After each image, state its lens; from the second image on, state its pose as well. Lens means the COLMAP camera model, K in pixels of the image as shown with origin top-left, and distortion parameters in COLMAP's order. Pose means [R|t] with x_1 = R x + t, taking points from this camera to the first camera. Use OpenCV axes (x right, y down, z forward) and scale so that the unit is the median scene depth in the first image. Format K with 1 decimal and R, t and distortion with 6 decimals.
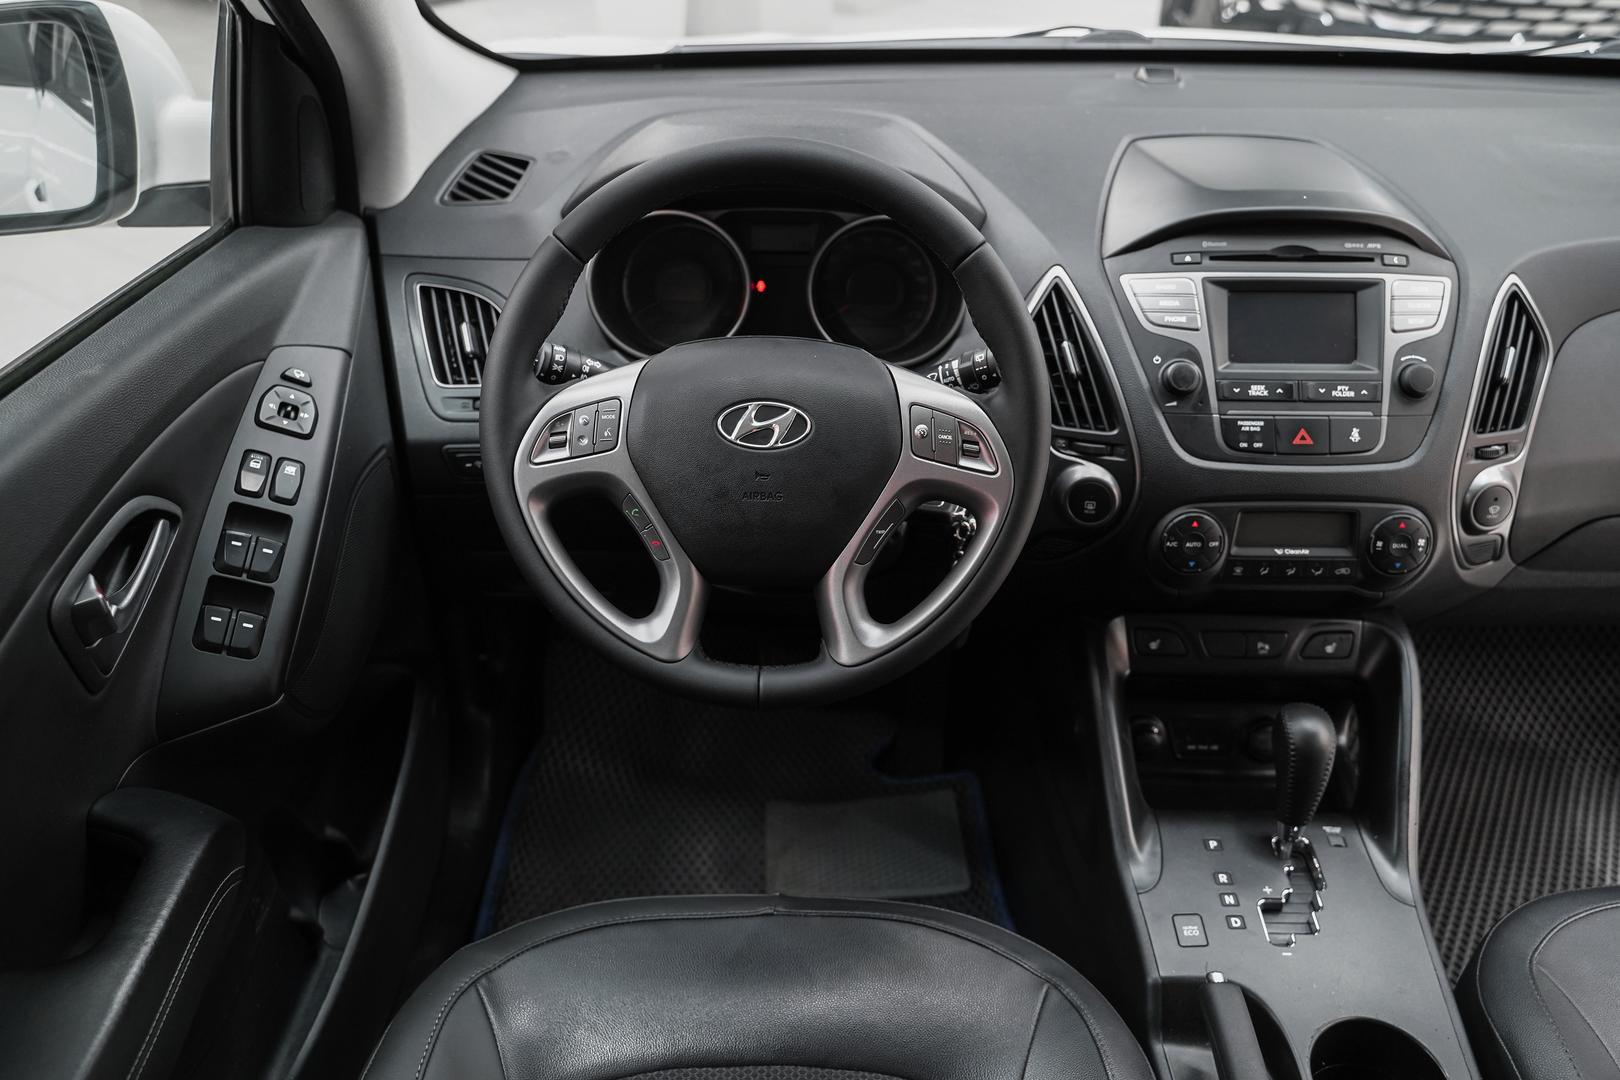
lens RADIAL K [[1290.1, 0, 837.9], [0, 1290.1, 534.4], [0, 0, 1]] dist [0.001751, -0.008475]
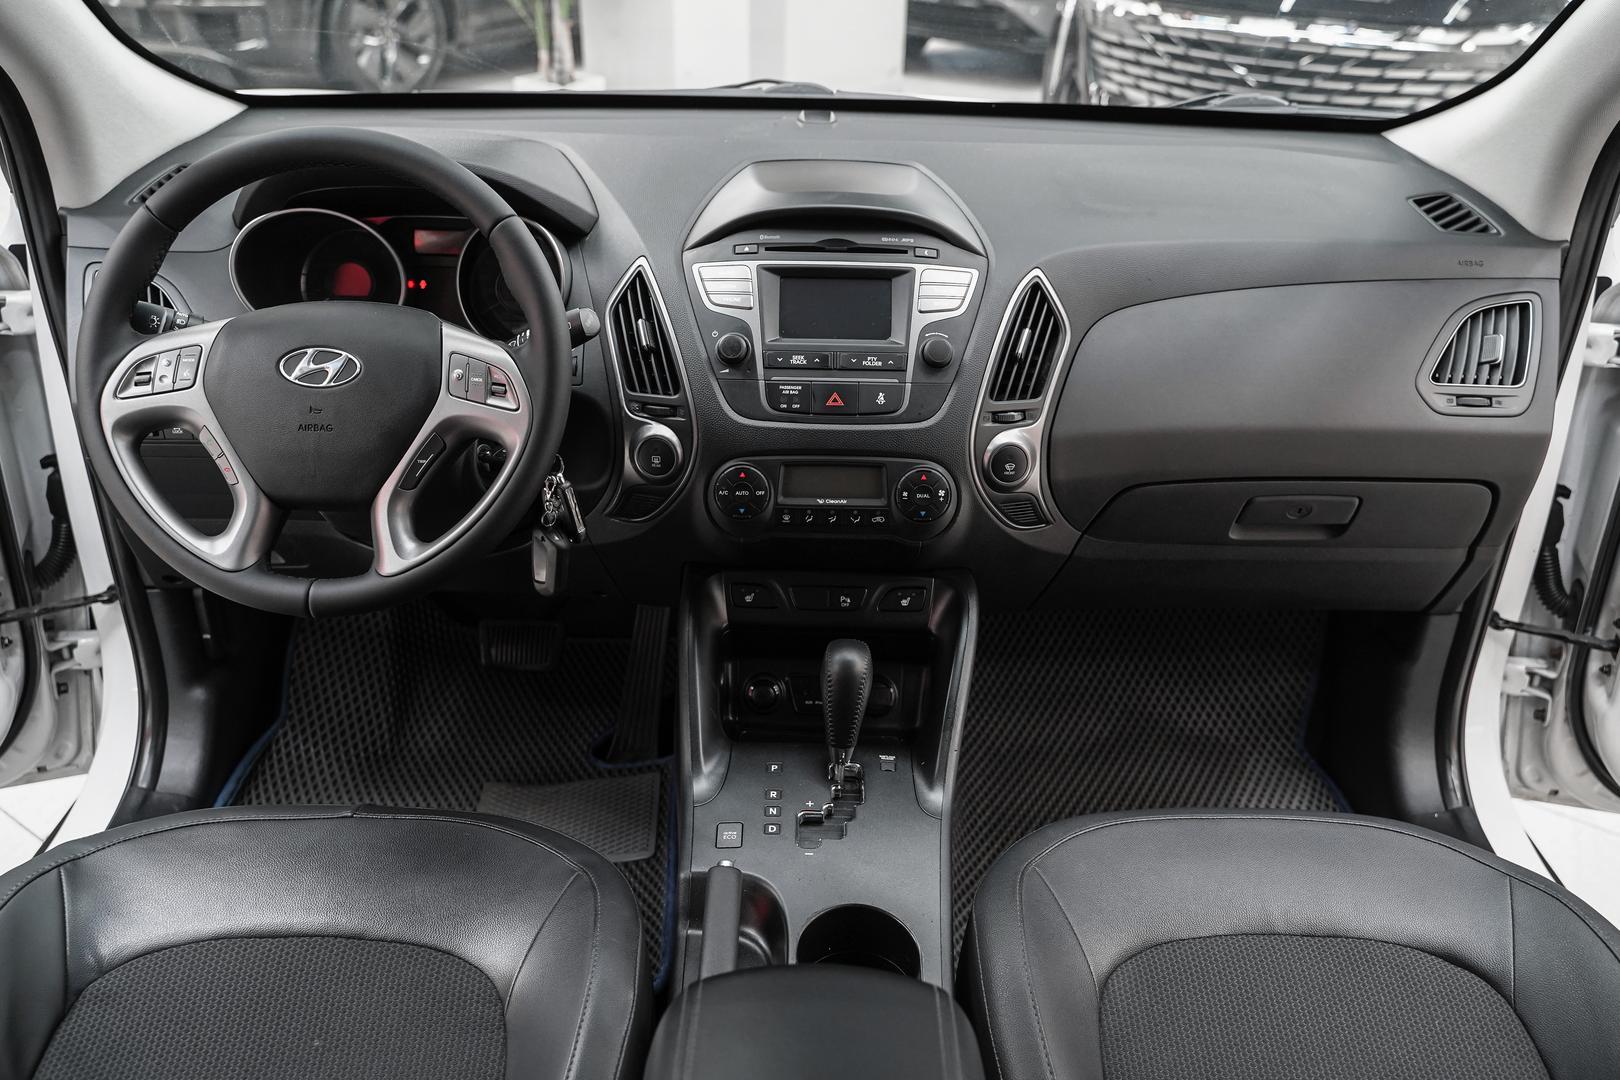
lens RADIAL K [[1290.1, 0, 844.9], [0, 1290.1, 534.3], [0, 0, 1]] dist [0.001751, -0.008475]
pose [[0.999836, 0.009106, 0.015651, 0.345192], [-0.007784, 0.996557, -0.082549, 0.135970], [-0.016349, 0.082413, 0.996464, -0.131868]]
